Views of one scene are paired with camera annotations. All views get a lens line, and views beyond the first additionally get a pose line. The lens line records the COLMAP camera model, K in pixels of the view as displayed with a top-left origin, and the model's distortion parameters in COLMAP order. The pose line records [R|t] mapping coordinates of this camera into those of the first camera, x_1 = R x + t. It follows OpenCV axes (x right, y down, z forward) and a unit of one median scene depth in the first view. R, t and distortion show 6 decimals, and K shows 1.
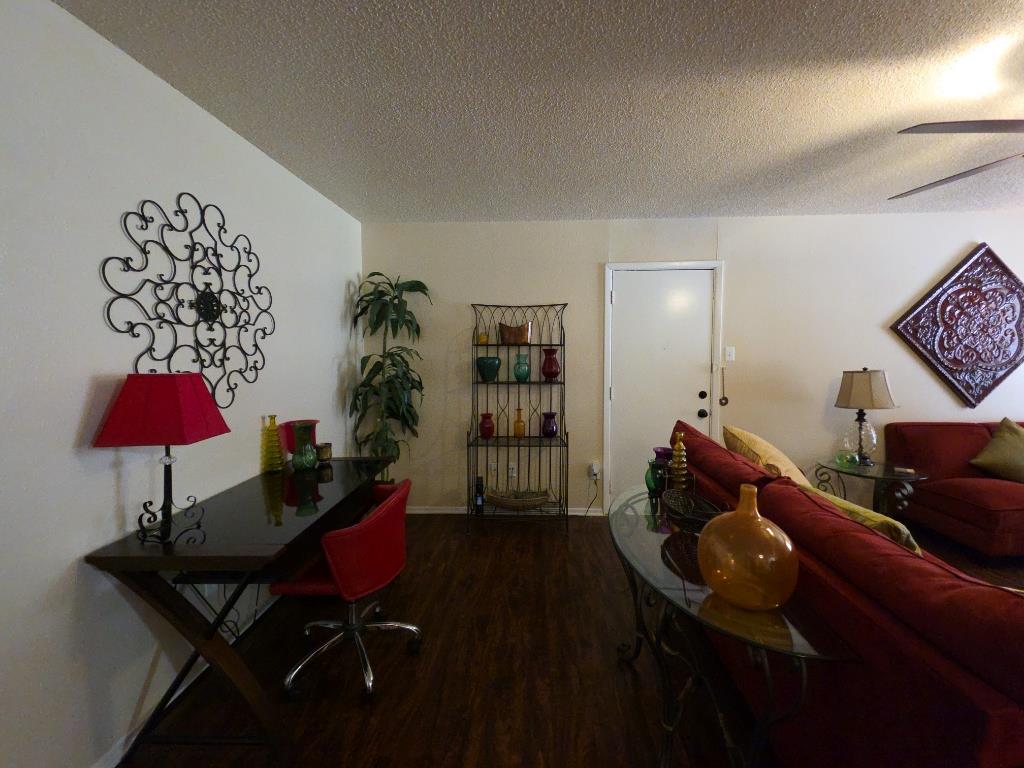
lens RADIAL K [[428.0, 0, 517.8], [0, 428.0, 377.1], [0, 0, 1]] dist [0.014027, -0.007646]
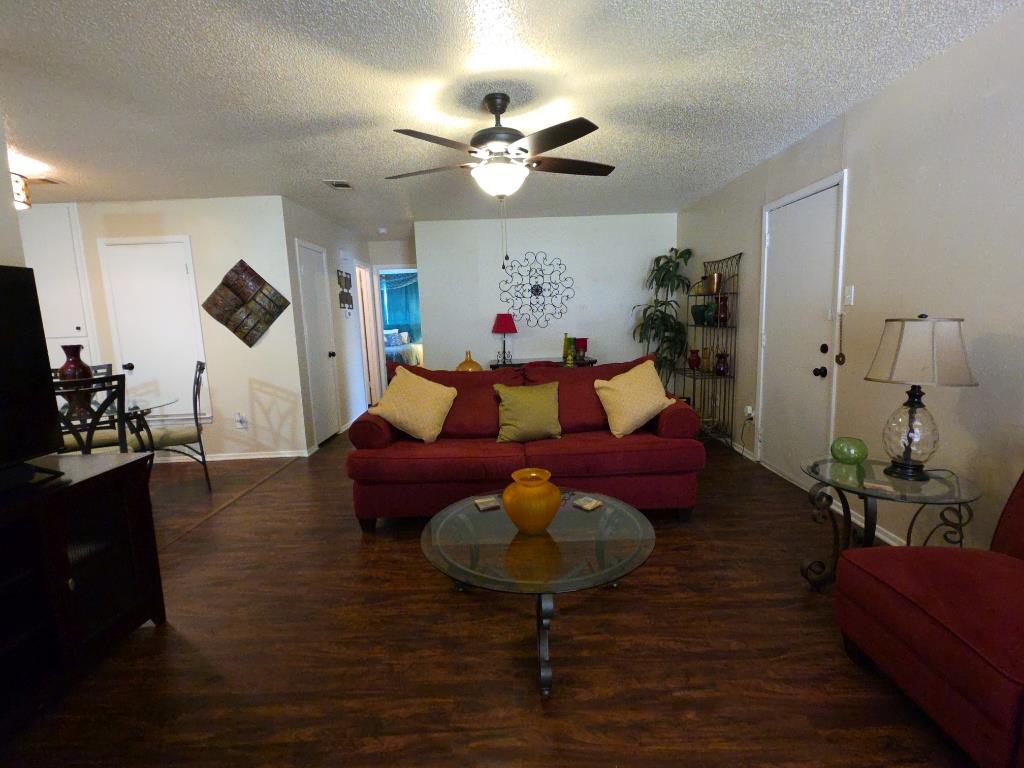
lens RADIAL K [[475.0, 0, 521.3], [0, 475.0, 378.1], [0, 0, 1]] dist [0.009830, -0.003605]
pose [[0.059321, 0.137177, -0.988769, 2.025242], [-0.029480, 0.990322, 0.135624, -0.011799], [0.997804, 0.021104, 0.062791, 0.607399]]
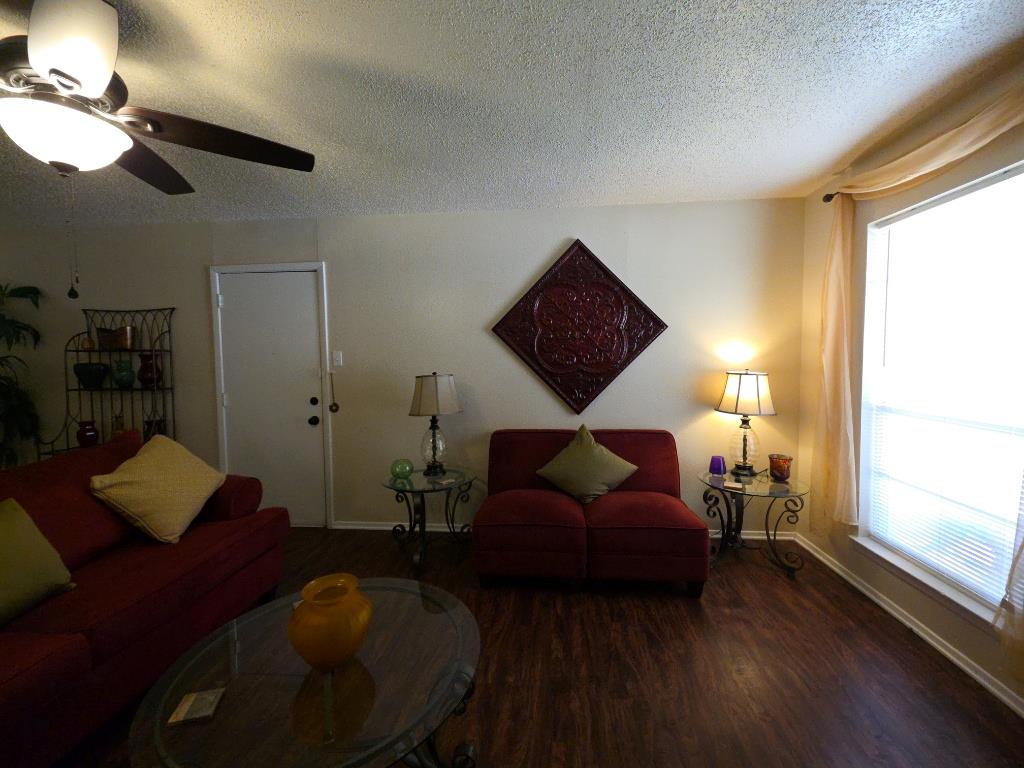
lens RADIAL K [[428.0, 0, 516.7], [0, 428.0, 378.3], [0, 0, 1]] dist [0.014027, -0.007646]
pose [[0.999074, -0.004741, -0.042765, 1.466949], [0.004462, 0.999968, -0.006613, -0.002071], [0.042795, 0.006417, 0.999063, 0.089037]]
